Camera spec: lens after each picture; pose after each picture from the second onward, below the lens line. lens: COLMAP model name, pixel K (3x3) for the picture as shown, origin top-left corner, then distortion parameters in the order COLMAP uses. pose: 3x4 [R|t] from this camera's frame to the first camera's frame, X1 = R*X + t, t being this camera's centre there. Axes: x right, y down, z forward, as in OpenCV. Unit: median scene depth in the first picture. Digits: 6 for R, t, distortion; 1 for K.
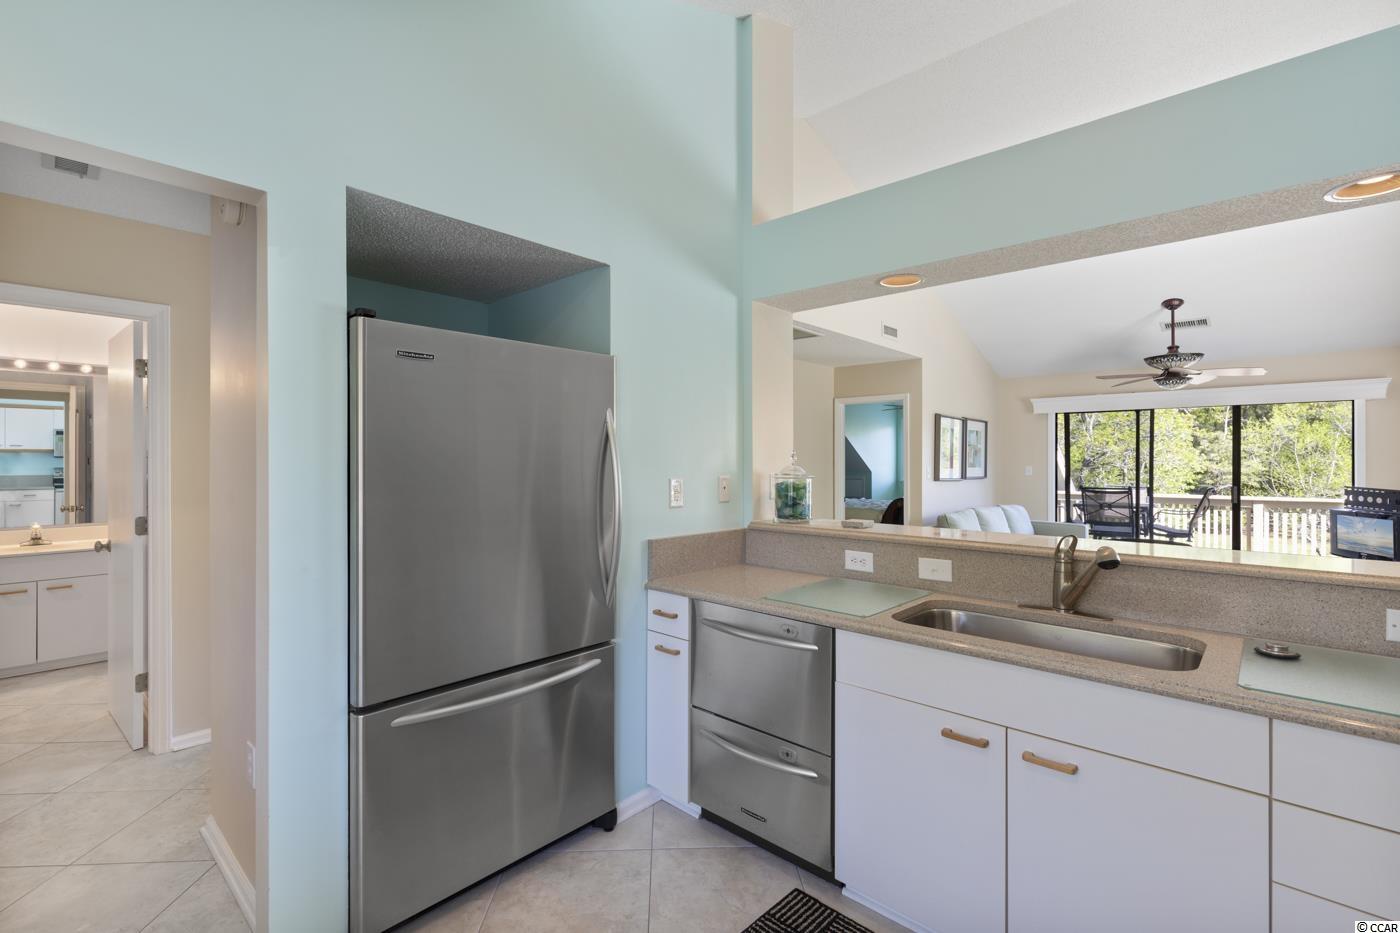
lens RADIAL K [[652.1, 0, 690.2], [0, 652.1, 462.5], [0, 0, 1]] dist [0.001553, -0.001993]
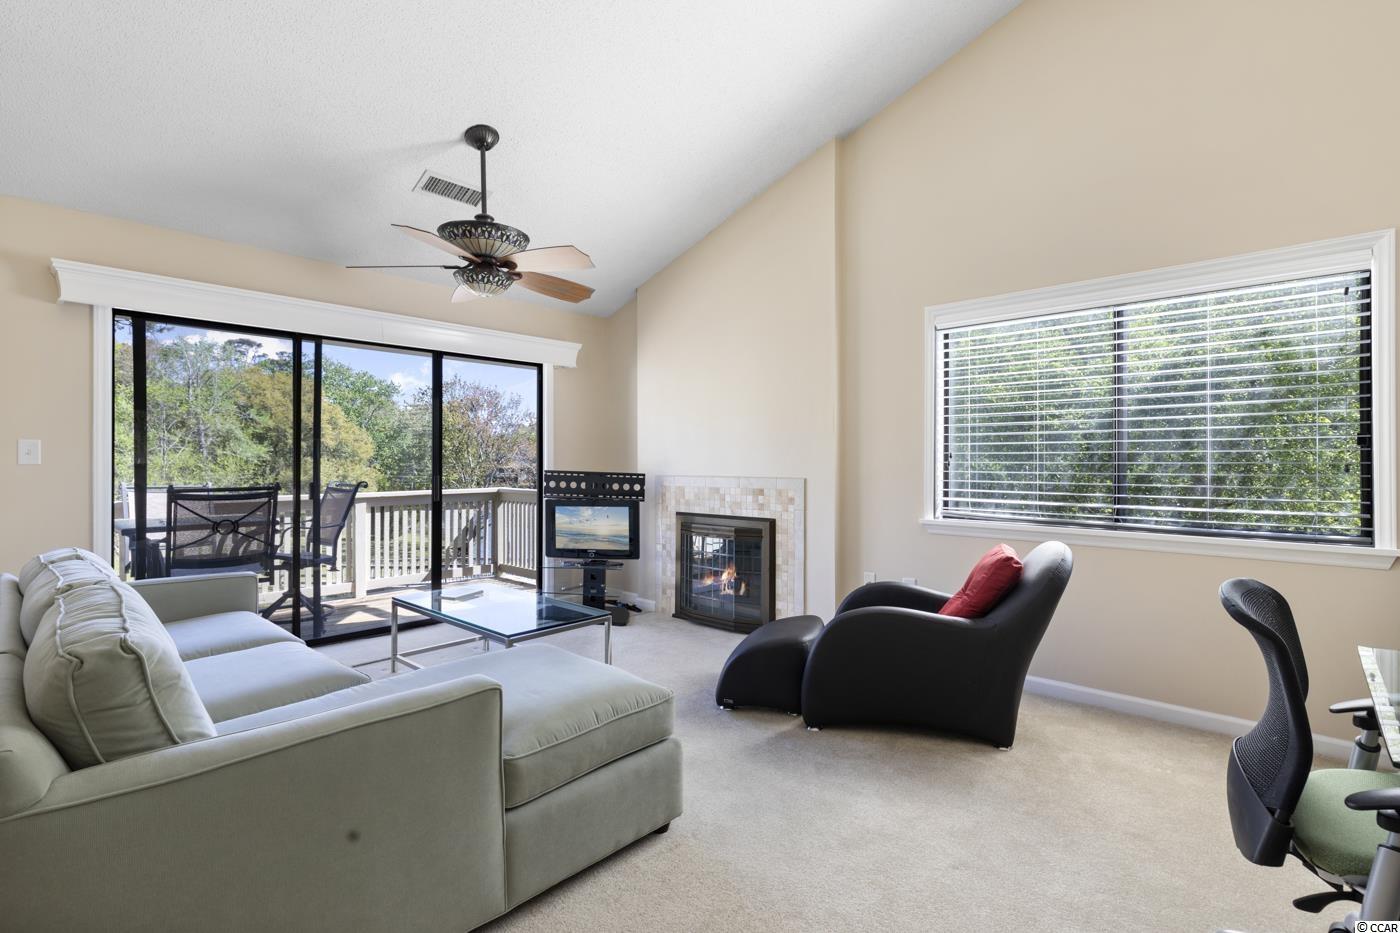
lens RADIAL K [[652.1, 0, 728.1], [0, 652.1, 468.1], [0, 0, 1]] dist [0.001553, -0.001993]
pose [[-0.015987, -0.010818, 0.999814, 0.371302], [0.007909, 0.999909, 0.010946, 0.054003], [-0.999841, 0.008083, -0.015900, 1.584758]]
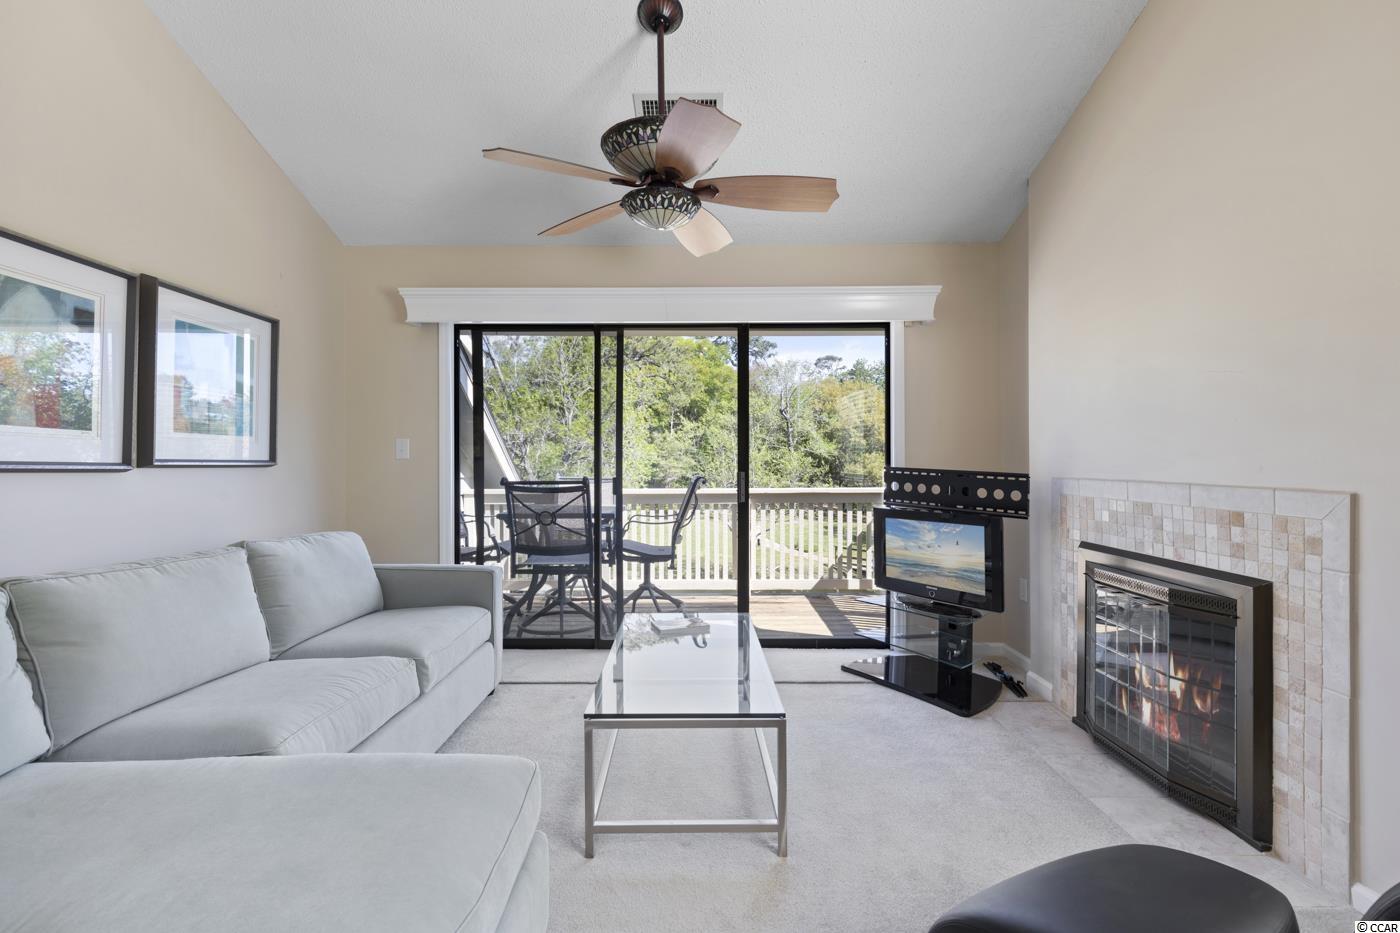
lens RADIAL K [[652.1, 0, 680.0], [0, 652.1, 461.9], [0, 0, 1]] dist [0.001553, -0.001993]
pose [[0.757385, -0.006333, 0.652937, 0.954480], [0.007392, 0.999972, 0.001124, 0.060588], [-0.652926, 0.003975, 0.757411, 1.355080]]
